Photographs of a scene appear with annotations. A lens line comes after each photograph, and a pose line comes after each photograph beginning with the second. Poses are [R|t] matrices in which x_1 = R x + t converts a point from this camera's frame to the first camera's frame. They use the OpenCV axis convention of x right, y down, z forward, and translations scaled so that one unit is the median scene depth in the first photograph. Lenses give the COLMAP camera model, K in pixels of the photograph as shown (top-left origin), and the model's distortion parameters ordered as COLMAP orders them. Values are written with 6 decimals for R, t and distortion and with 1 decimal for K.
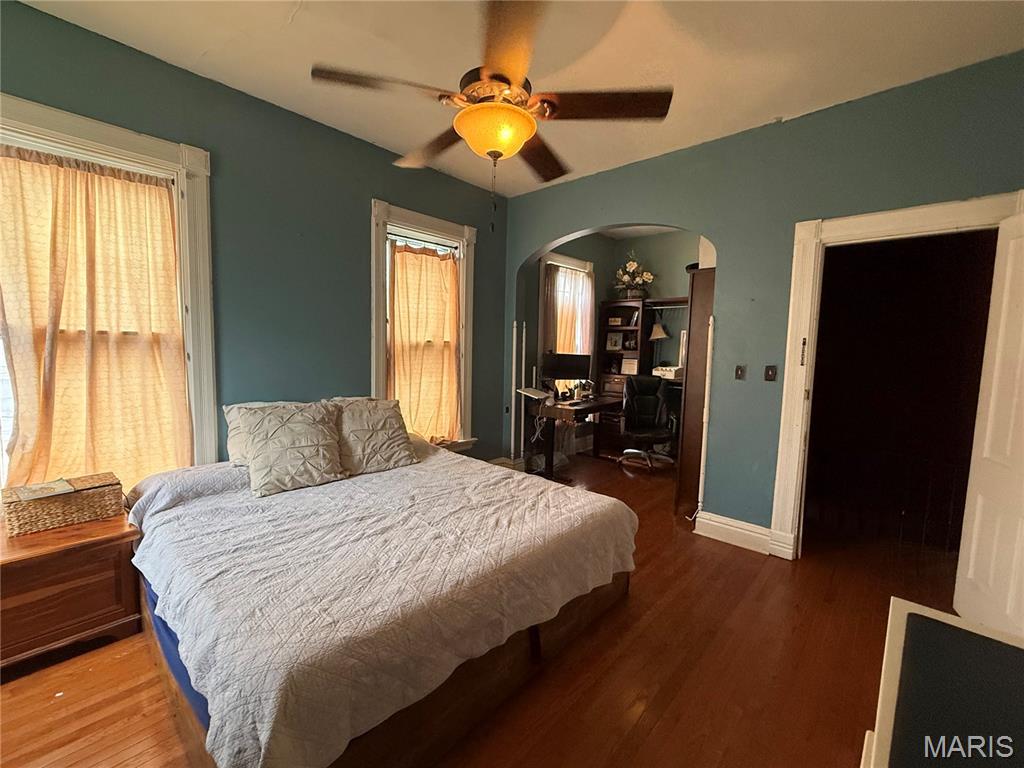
lens RADIAL K [[431.5, 0, 512.0], [0, 431.5, 384.0], [0, 0, 1]] dist [-0.001244, -0.000152]
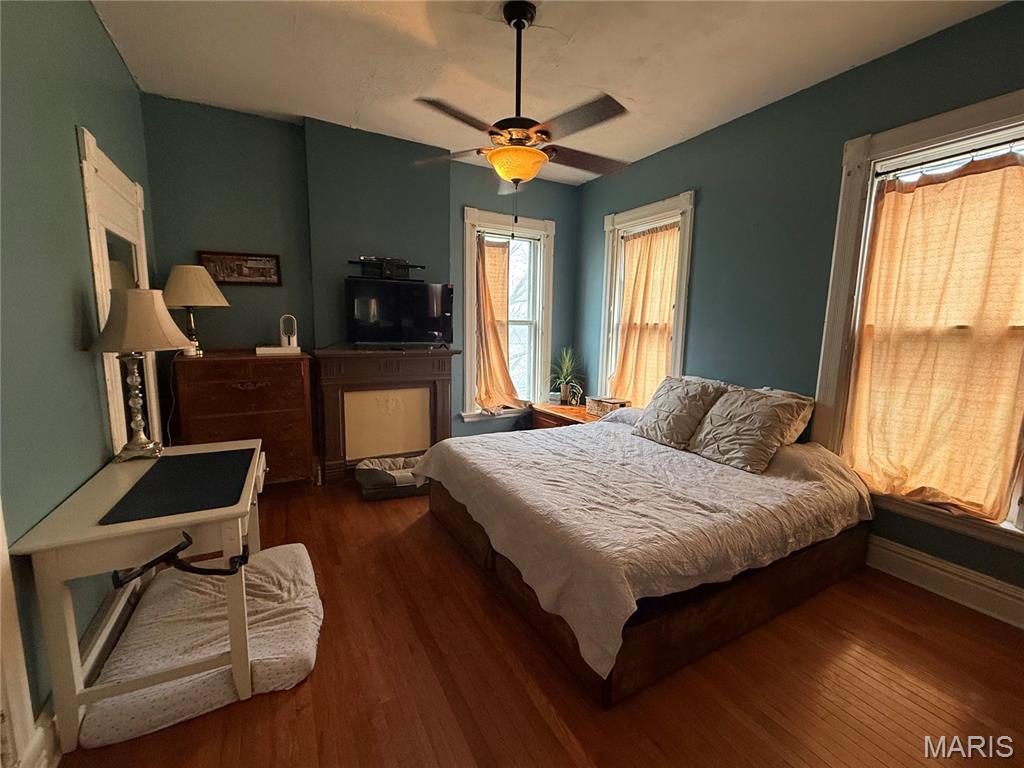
lens RADIAL K [[431.5, 0, 512.0], [0, 431.5, 384.0], [0, 0, 1]] dist [-0.001244, -0.000152]
pose [[-0.321546, 0.103148, -0.941259, 0.837229], [-0.107037, 0.983718, 0.144366, -0.066509], [0.940825, 0.147170, -0.305270, 0.961013]]
